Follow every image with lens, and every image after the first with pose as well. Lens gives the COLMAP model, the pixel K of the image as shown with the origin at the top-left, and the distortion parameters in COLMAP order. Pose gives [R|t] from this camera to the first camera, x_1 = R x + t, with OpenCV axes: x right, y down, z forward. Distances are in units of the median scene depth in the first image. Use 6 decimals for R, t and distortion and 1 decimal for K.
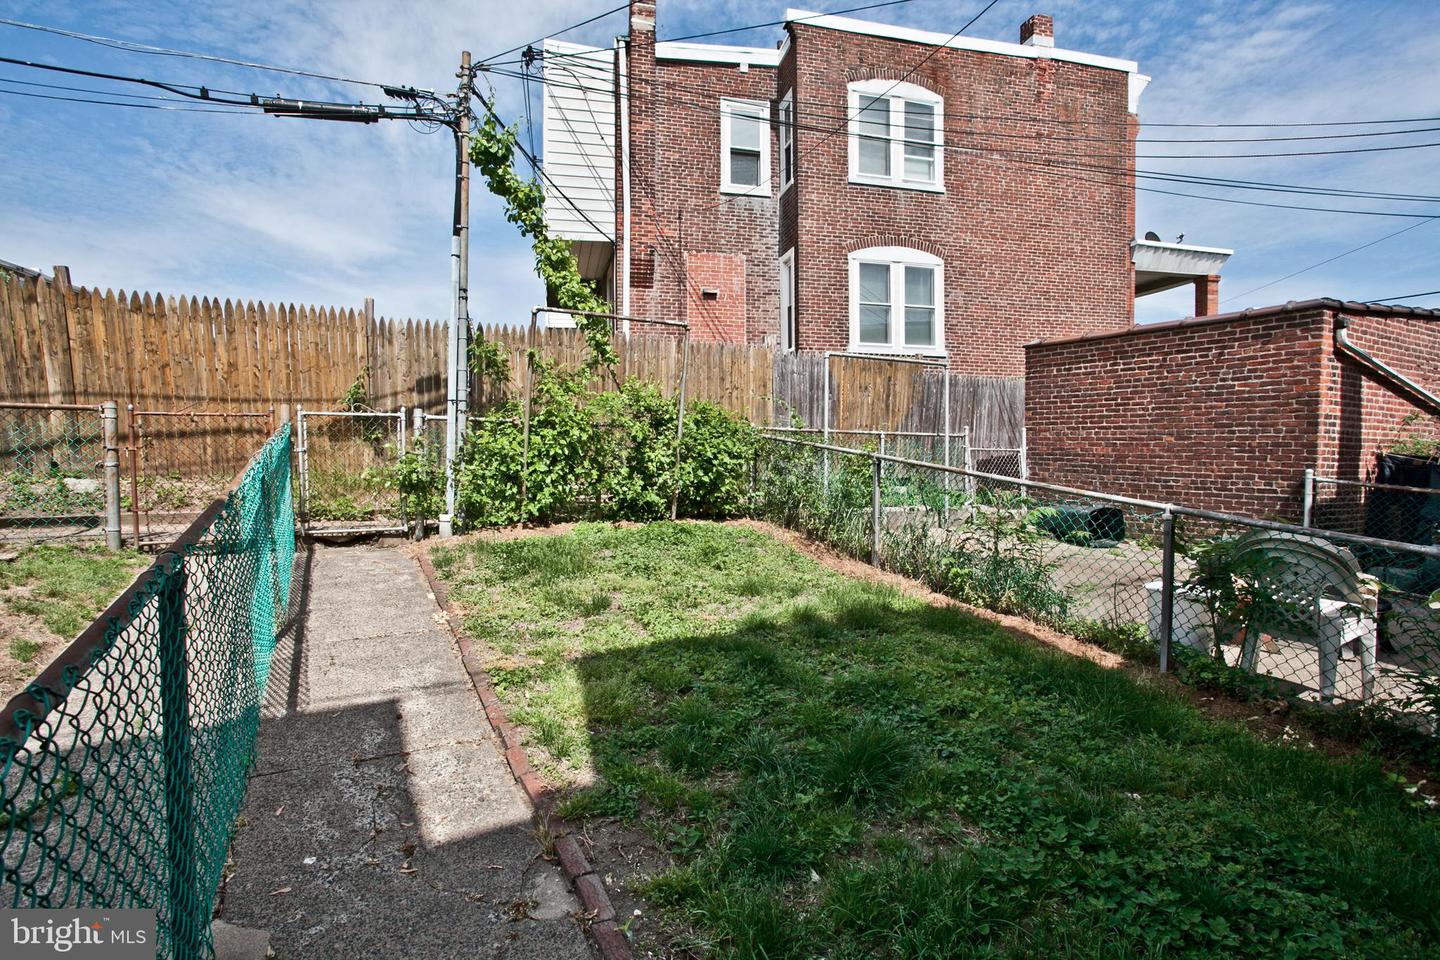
lens RADIAL K [[703.6, 0, 718.1], [0, 703.6, 483.7], [0, 0, 1]] dist [-0.083397, 0.040657]
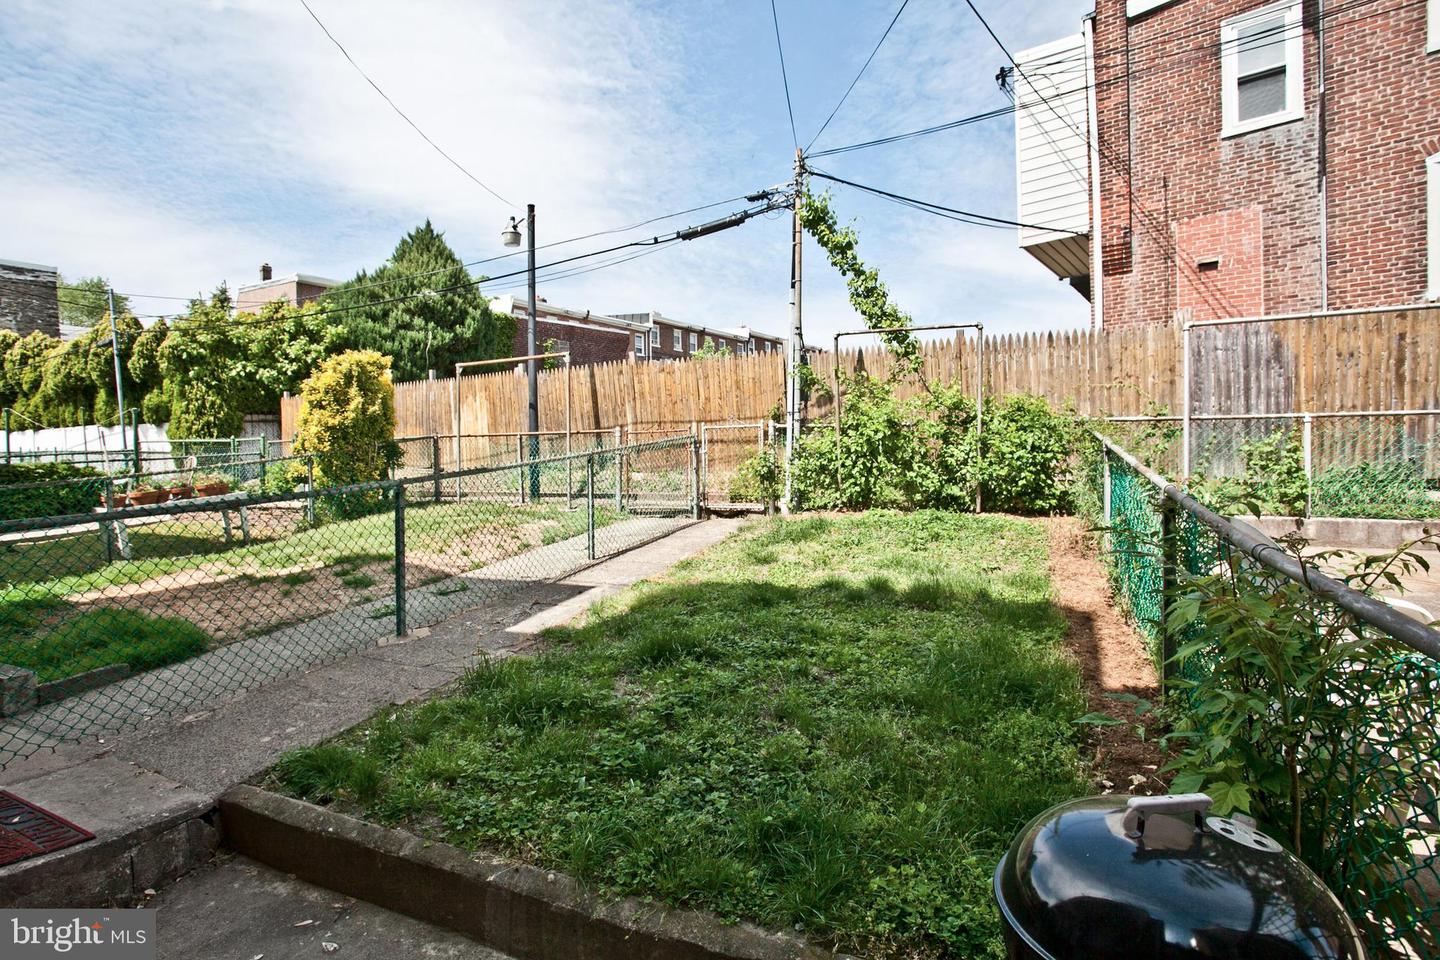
lens RADIAL K [[703.6, 0, 718.1], [0, 703.6, 483.7], [0, 0, 1]] dist [-0.083397, 0.040657]
pose [[0.594107, 0.008970, -0.804336, 0.420054], [-0.024215, 0.999684, -0.006738, 0.019470], [0.804022, 0.023481, 0.594136, 0.062776]]
